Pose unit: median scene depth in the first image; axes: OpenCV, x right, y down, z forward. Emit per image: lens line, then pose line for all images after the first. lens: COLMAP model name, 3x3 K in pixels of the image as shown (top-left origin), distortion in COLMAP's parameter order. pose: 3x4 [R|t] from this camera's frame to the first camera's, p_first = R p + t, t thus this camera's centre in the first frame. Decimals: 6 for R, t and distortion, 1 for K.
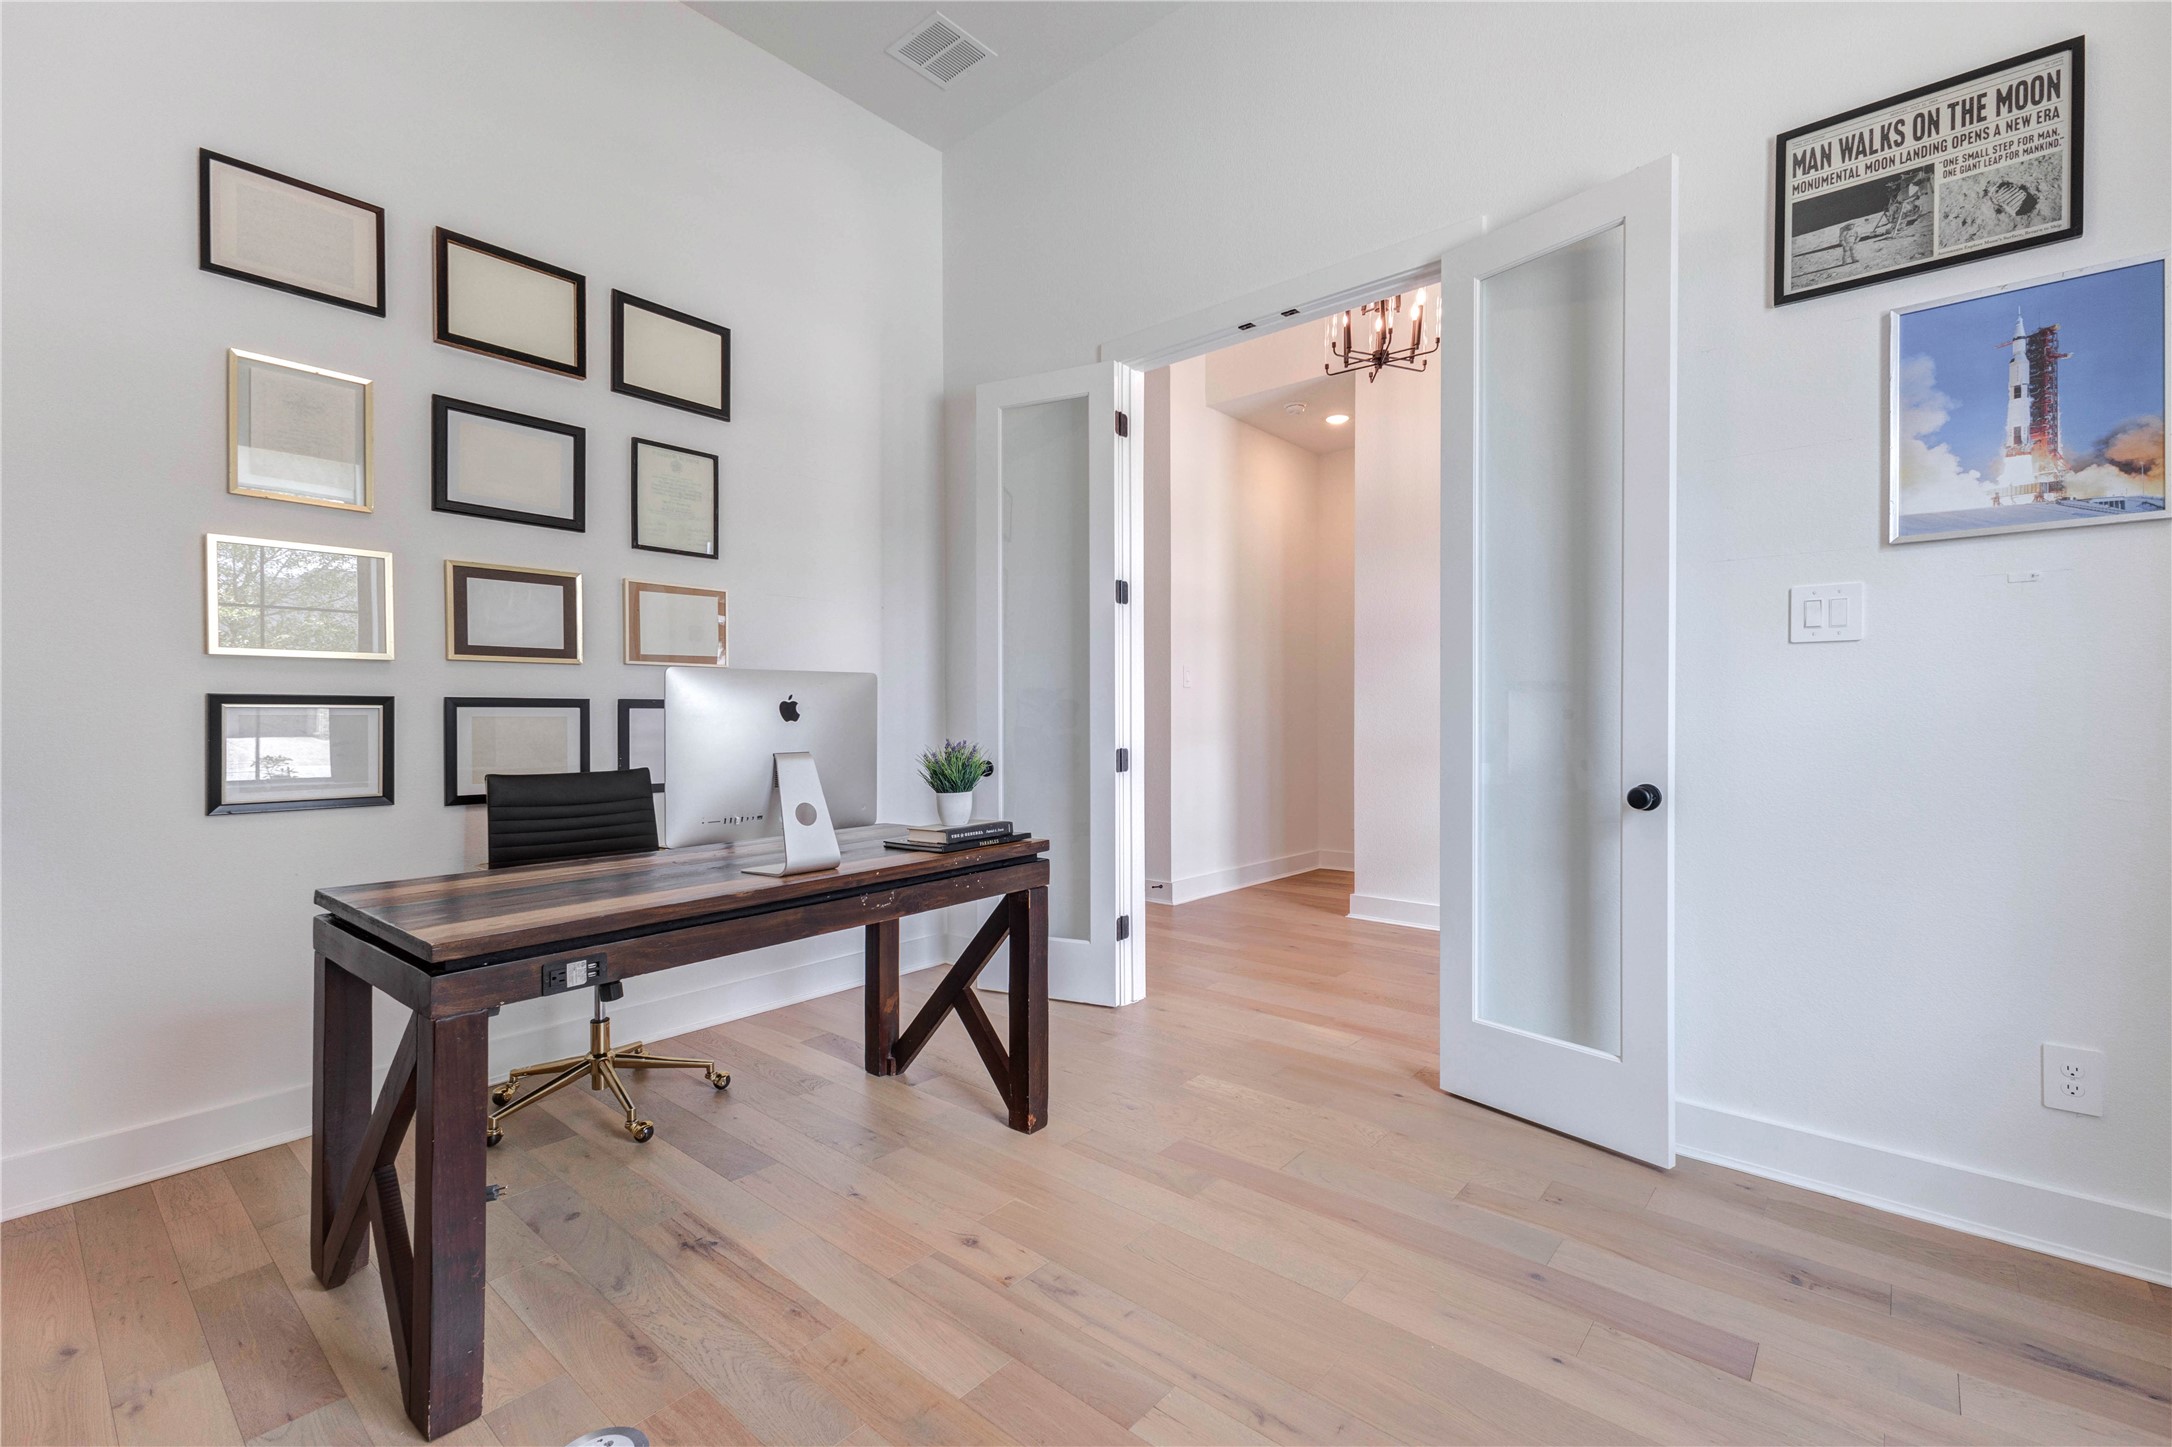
lens RADIAL K [[972.7, 0, 1070.5], [0, 972.7, 719.8], [0, 0, 1]] dist [0.019306, -0.001228]
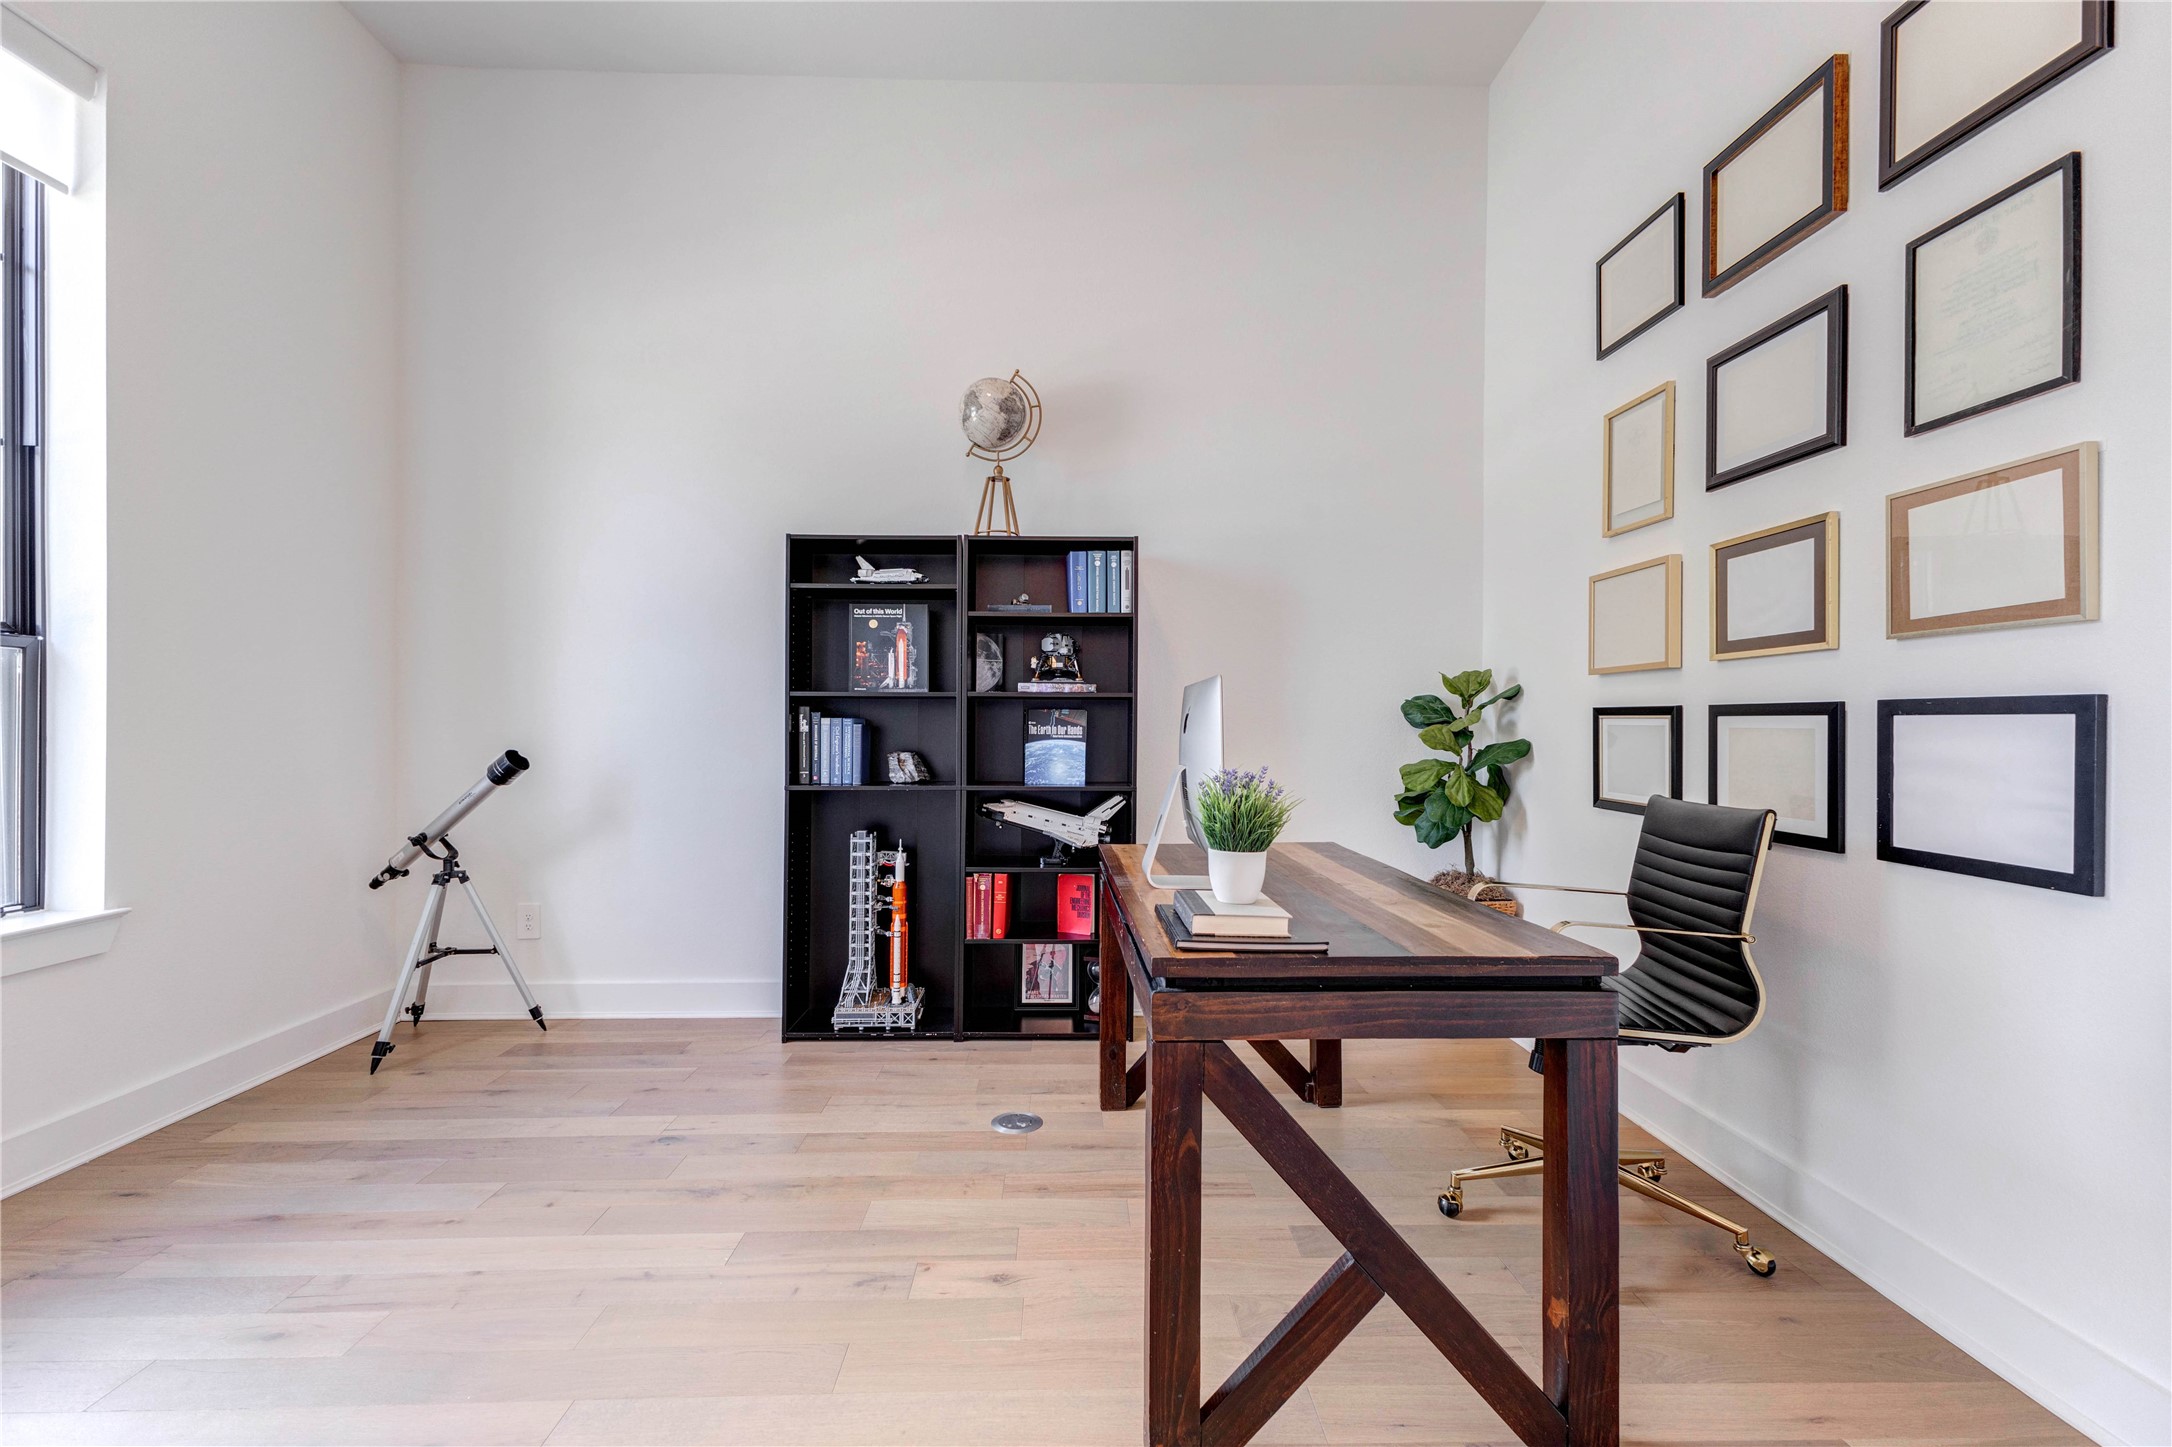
lens RADIAL K [[972.7, 0, 1102.2], [0, 972.7, 720.5], [0, 0, 1]] dist [0.019306, -0.001228]
pose [[-0.732640, 0.000088, -0.680616, 0.338052], [-0.001923, 0.999996, 0.002199, -0.010320], [0.680613, 0.002920, -0.732637, 1.254431]]
